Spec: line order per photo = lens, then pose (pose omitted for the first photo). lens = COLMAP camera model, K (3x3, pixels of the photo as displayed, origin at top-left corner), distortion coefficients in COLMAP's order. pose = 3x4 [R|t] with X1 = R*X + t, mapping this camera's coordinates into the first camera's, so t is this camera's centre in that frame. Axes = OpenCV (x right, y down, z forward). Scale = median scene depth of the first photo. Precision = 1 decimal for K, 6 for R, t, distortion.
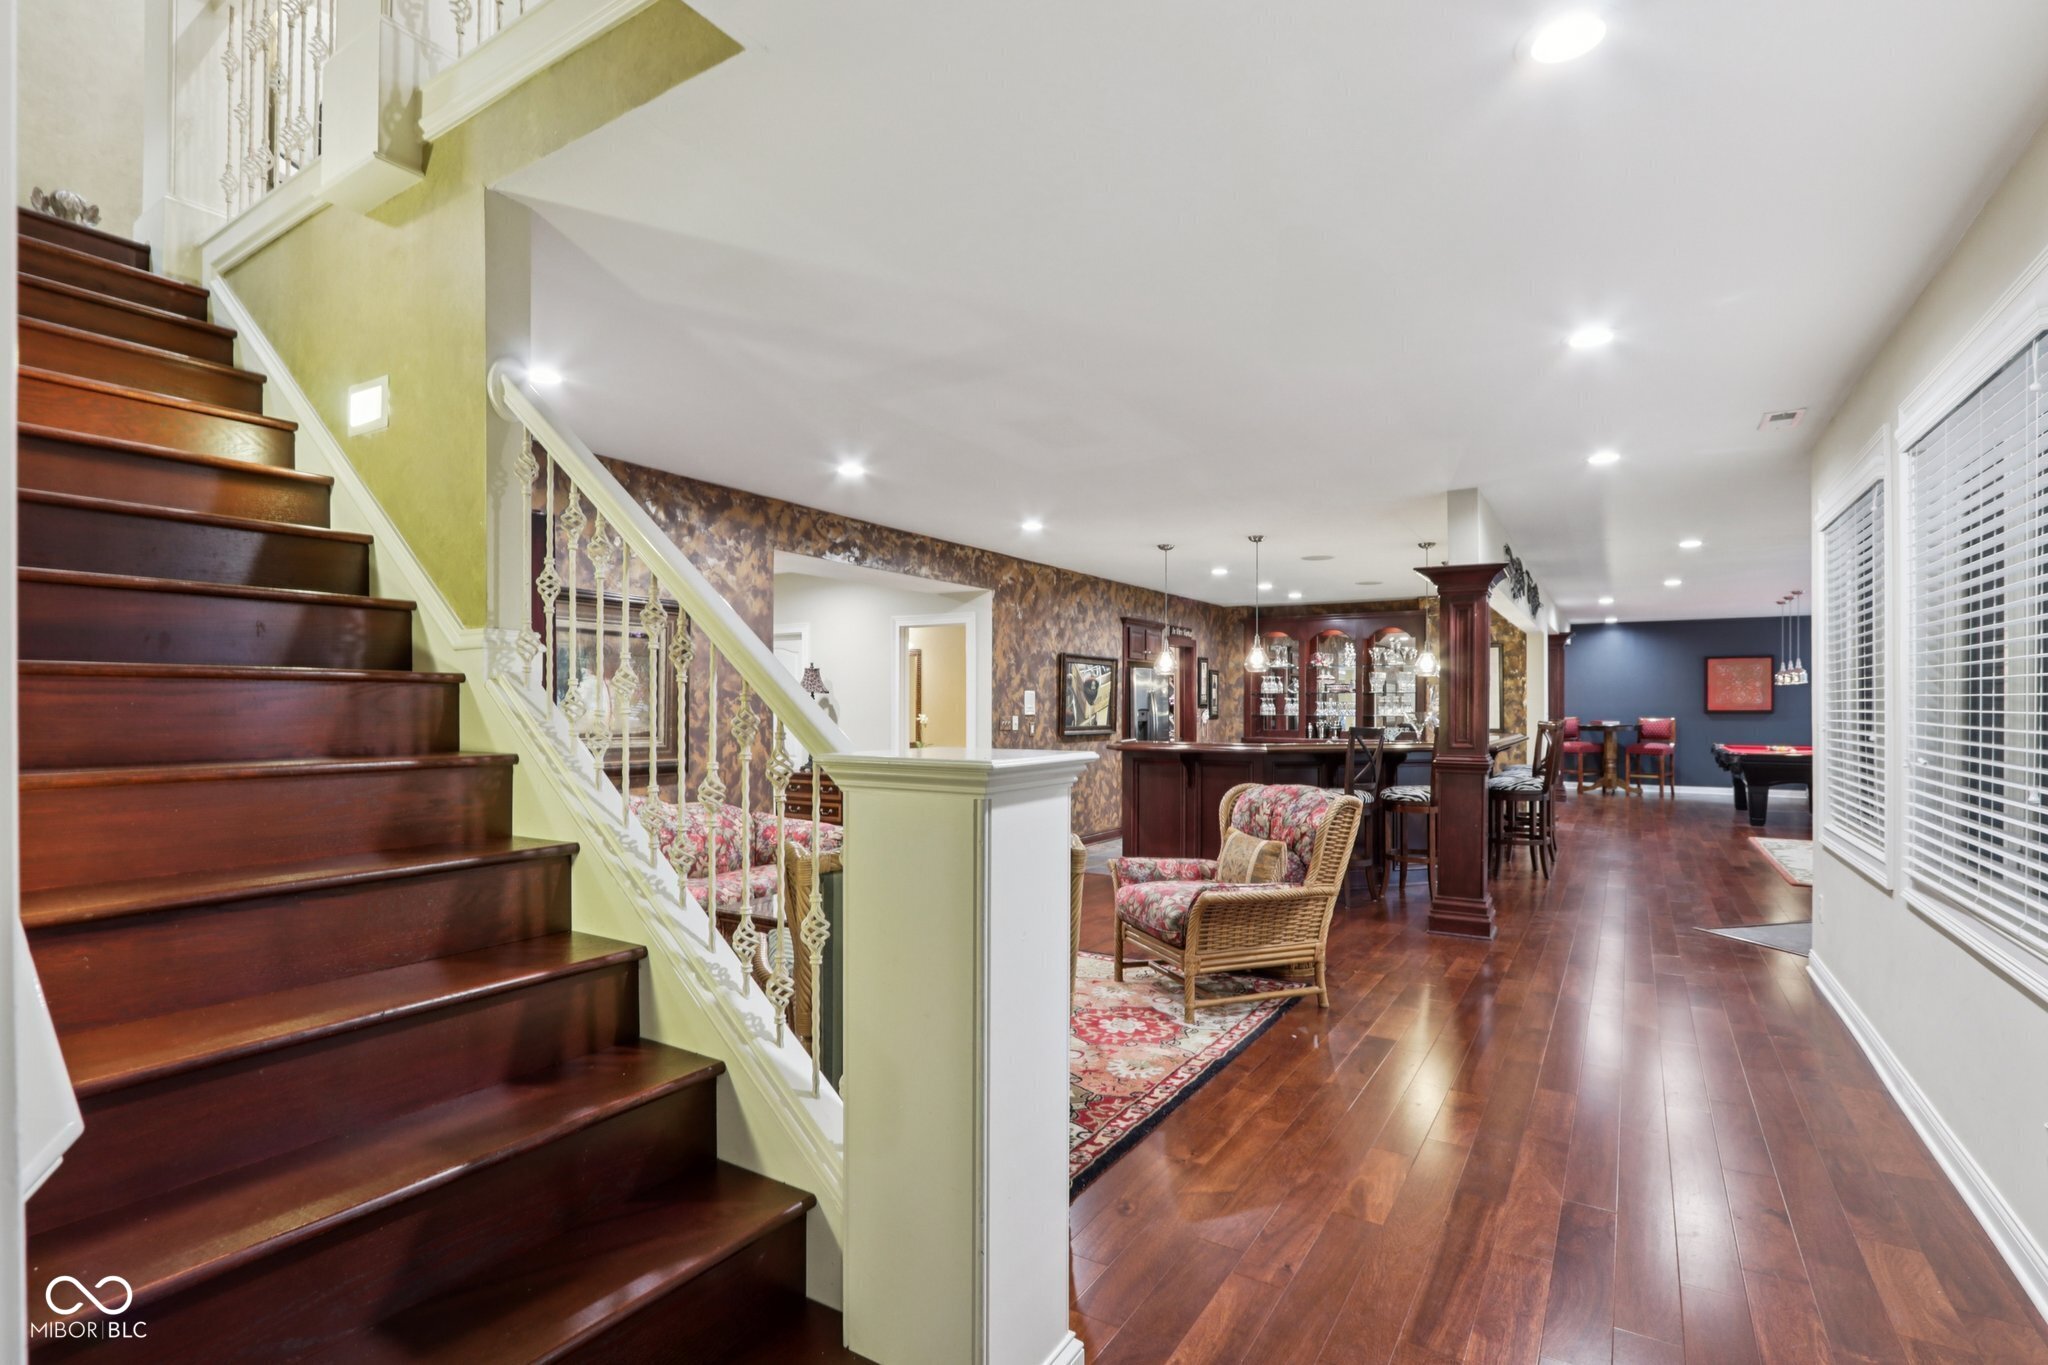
lens RADIAL K [[960.0, 0, 1022.5], [0, 960.0, 703.5], [0, 0, 1]] dist [-0.001279, 0.000084]
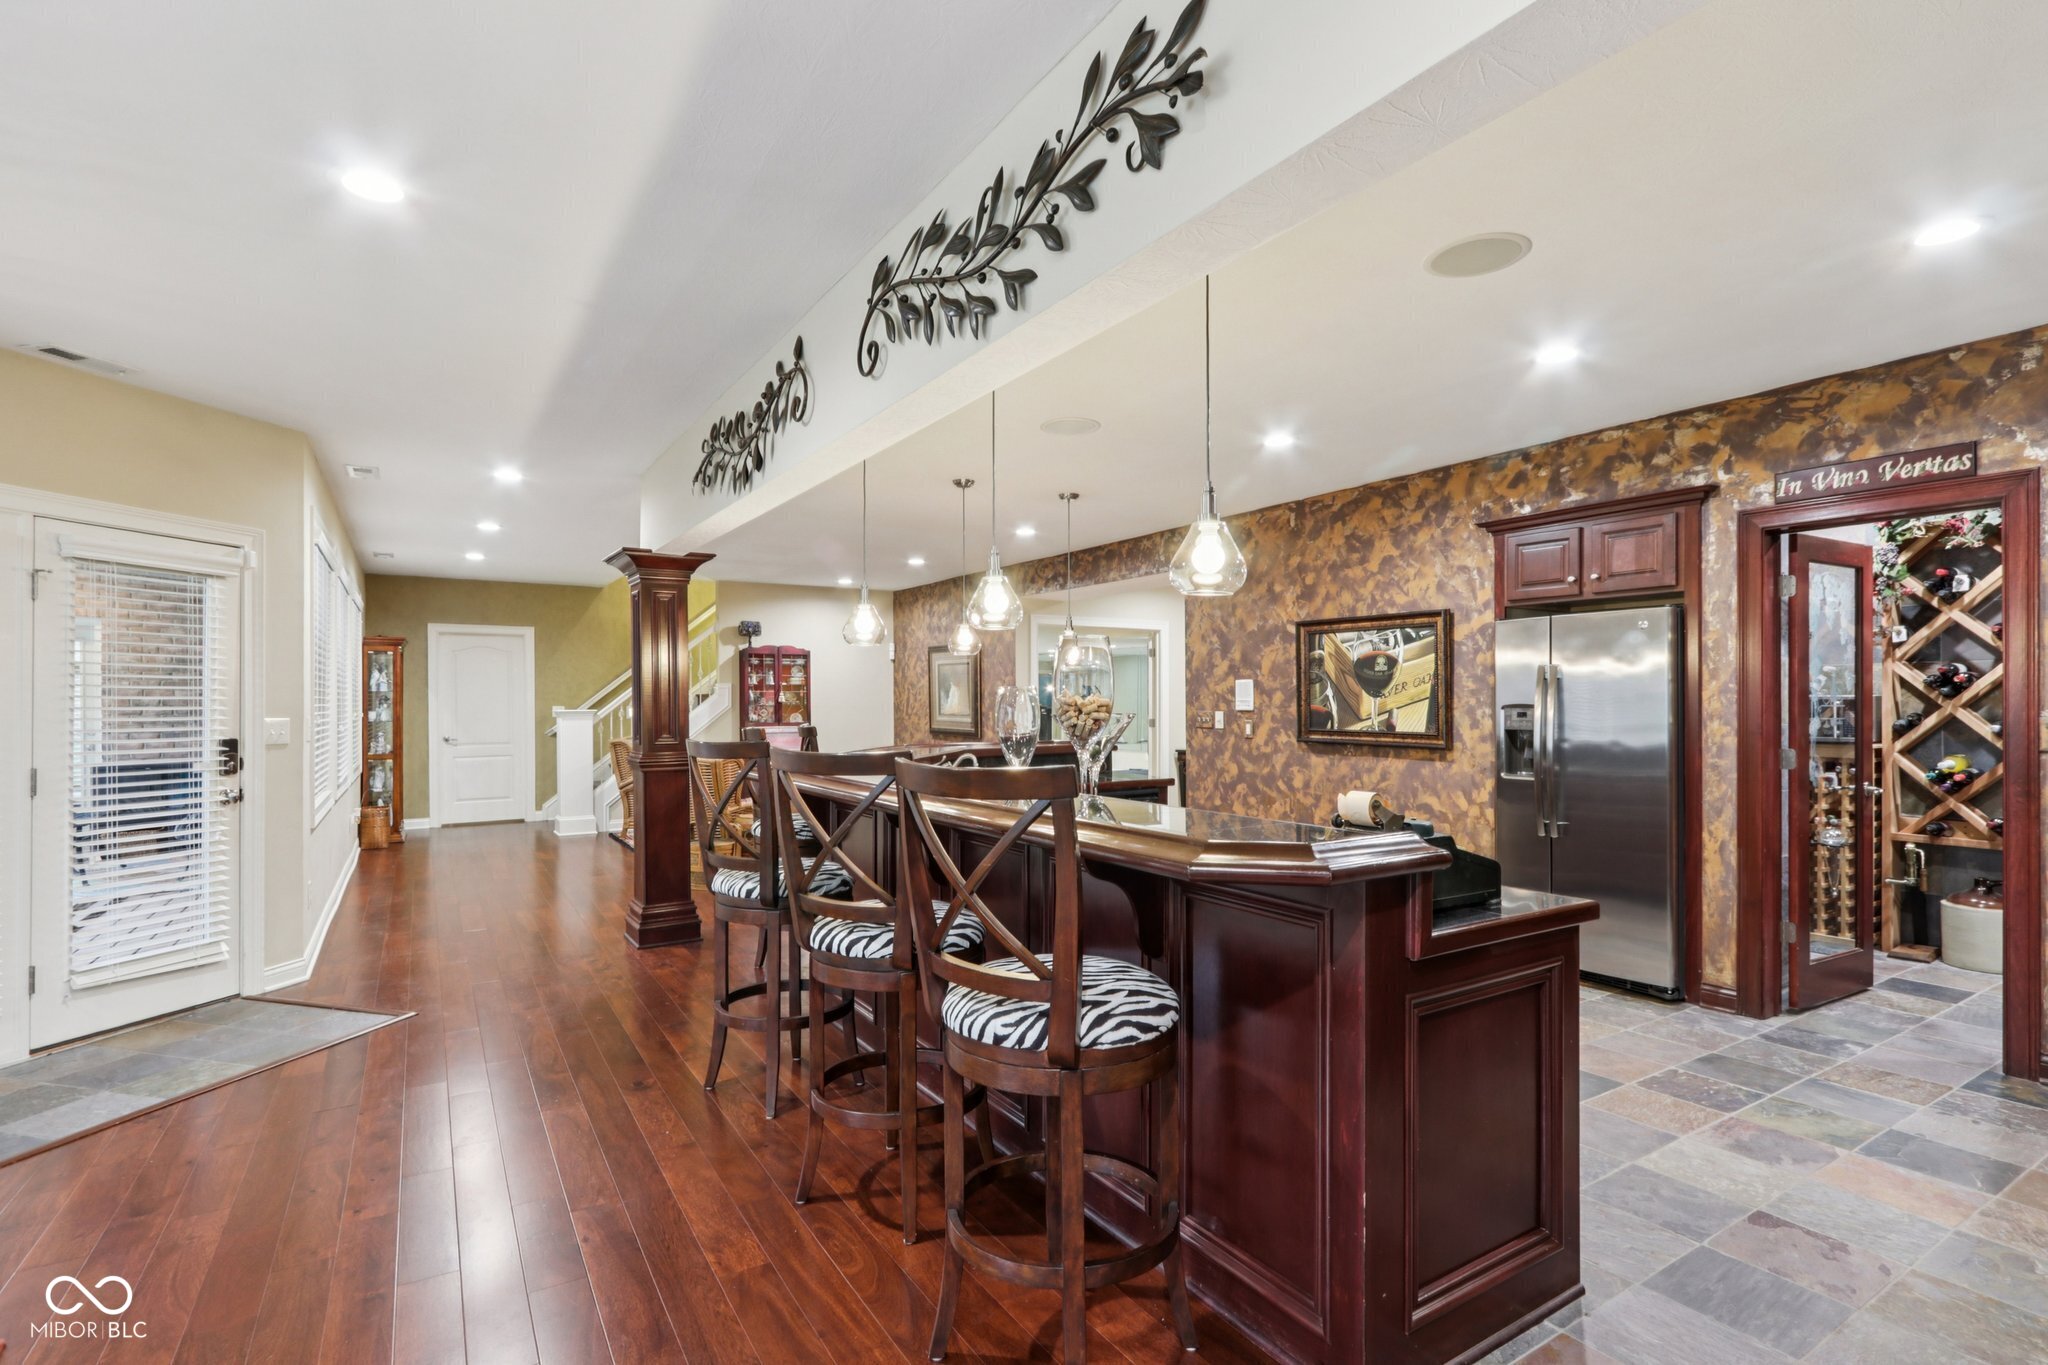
lens RADIAL K [[960.0, 0, 1022.5], [0, 960.0, 703.5], [0, 0, 1]] dist [-0.001279, 0.000084]
pose [[-0.427964, 0.005179, -0.903781, 0.778073], [0.006352, 0.999976, 0.002722, 0.002926], [0.903773, -0.004575, -0.427987, 1.155217]]
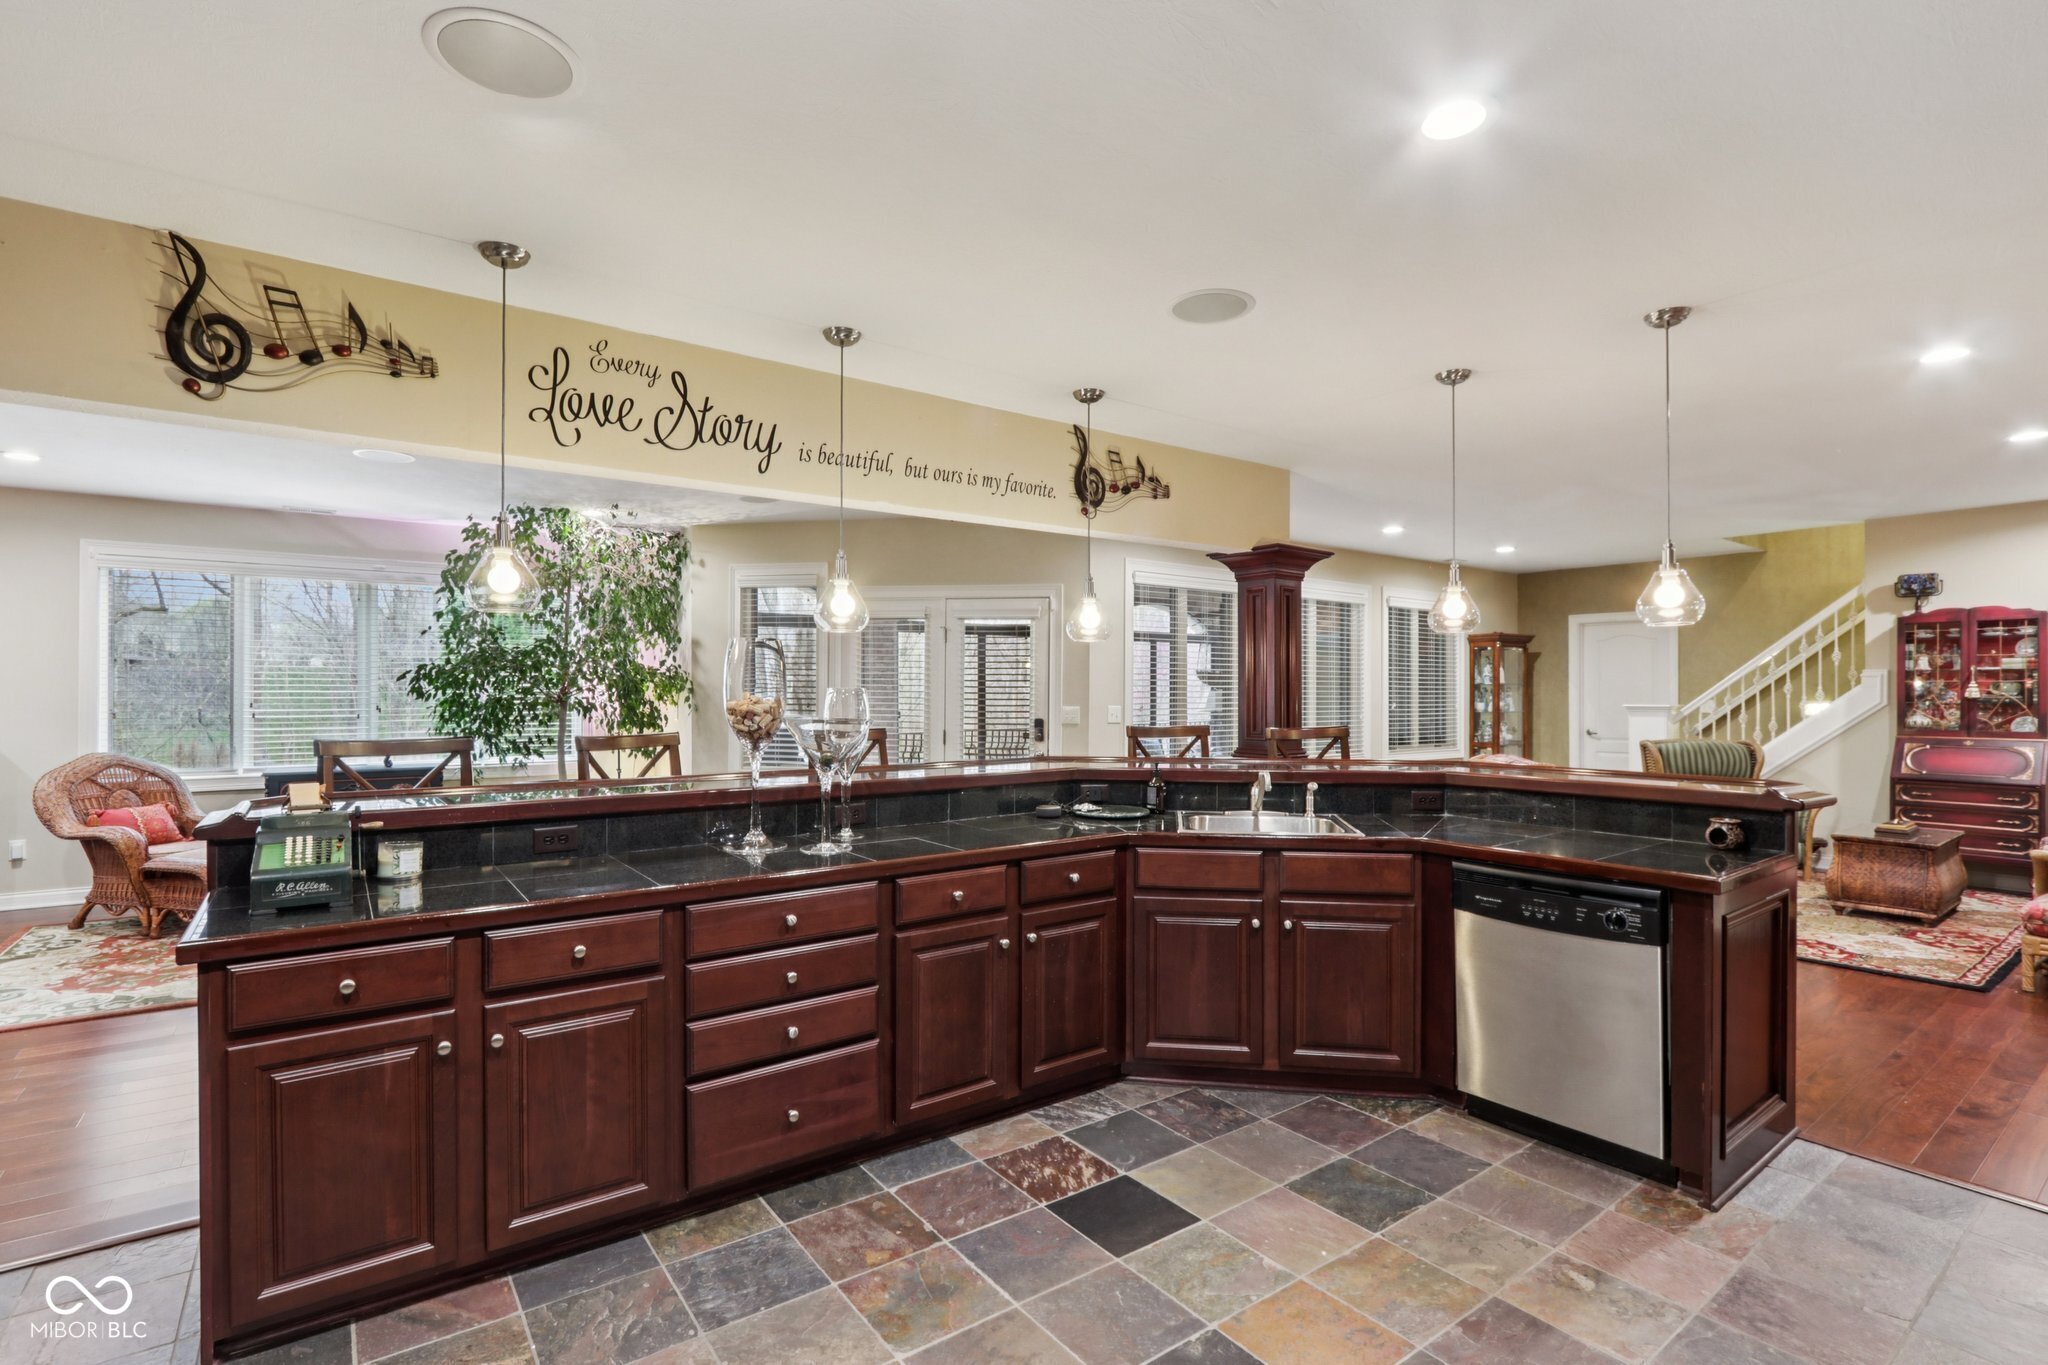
lens RADIAL K [[943.3, 0, 1024.0], [0, 943.3, 682.5], [0, 0, 1]] dist [-0.002911, -0.000512]
pose [[-0.932388, 0.003964, 0.361436, 0.230622], [-0.000149, 0.999936, -0.011350, -0.001503], [-0.361458, -0.010636, -0.932328, 1.312692]]
